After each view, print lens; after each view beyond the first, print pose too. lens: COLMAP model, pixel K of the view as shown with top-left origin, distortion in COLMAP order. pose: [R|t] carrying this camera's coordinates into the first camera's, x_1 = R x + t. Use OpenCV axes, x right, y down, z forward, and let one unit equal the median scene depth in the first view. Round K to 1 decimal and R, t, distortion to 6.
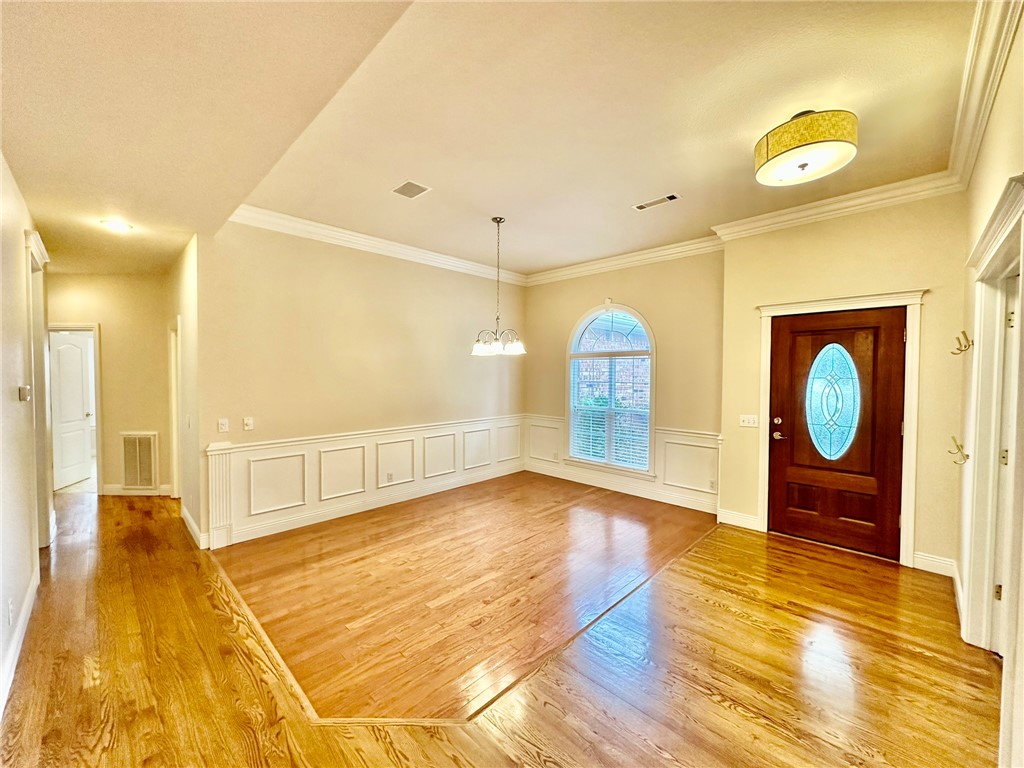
lens RADIAL K [[407.5, 0, 512.9], [0, 407.5, 387.6], [0, 0, 1]] dist [-0.000630, 0.000066]
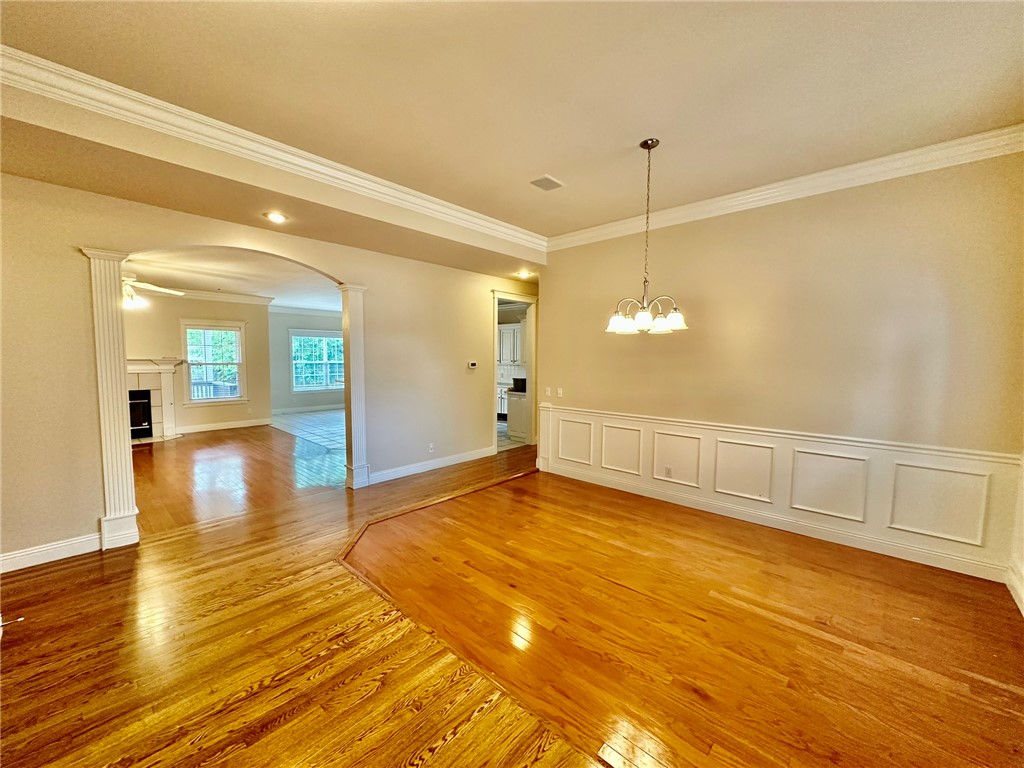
lens RADIAL K [[407.5, 0, 512.3], [0, 407.5, 389.3], [0, 0, 1]] dist [-0.000630, 0.000066]
pose [[0.022451, 0.076536, -0.996814, 0.822556], [-0.040529, 0.996315, 0.075585, -0.026526], [0.998926, 0.038703, 0.025470, 0.876709]]
